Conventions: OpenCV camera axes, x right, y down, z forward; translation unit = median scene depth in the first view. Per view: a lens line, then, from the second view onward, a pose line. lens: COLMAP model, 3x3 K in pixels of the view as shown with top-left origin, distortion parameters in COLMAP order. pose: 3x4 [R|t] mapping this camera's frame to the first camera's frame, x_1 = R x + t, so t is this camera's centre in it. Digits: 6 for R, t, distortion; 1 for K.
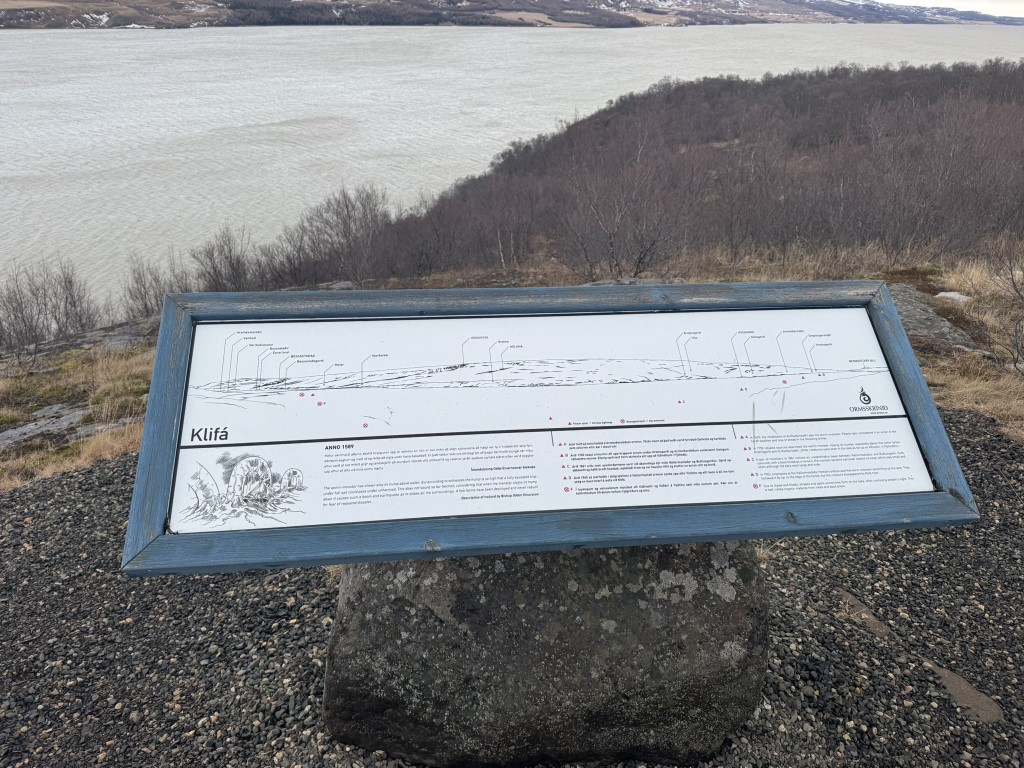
lens RADIAL K [[709.9, 0, 500.6], [0, 709.9, 379.7], [0, 0, 1]] dist [0.058402, -0.073650]
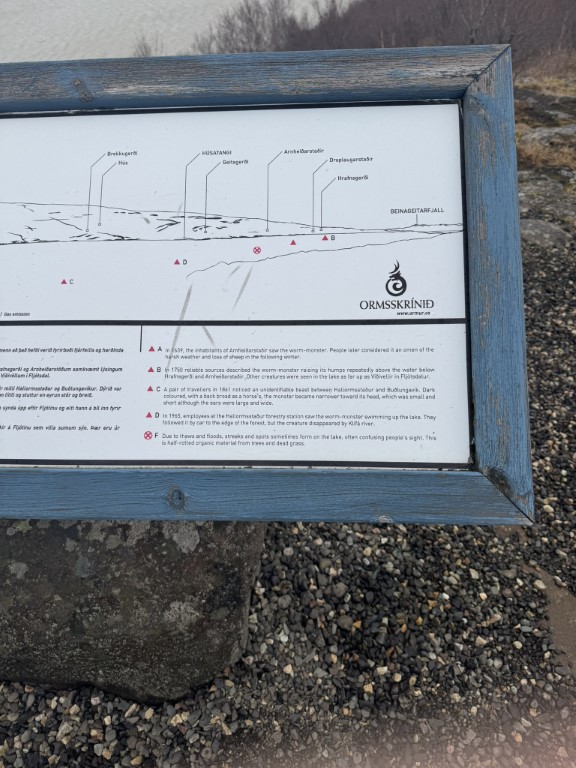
lens RADIAL K [[532.4, 0, 292.5], [0, 532.4, 379.4], [0, 0, 1]] dist [0.058402, -0.073650]
pose [[0.982676, 0.076946, -0.168601, 0.507034], [-0.012700, 0.935556, 0.352949, -0.051566], [0.184894, -0.344693, 0.920326, 0.577219]]
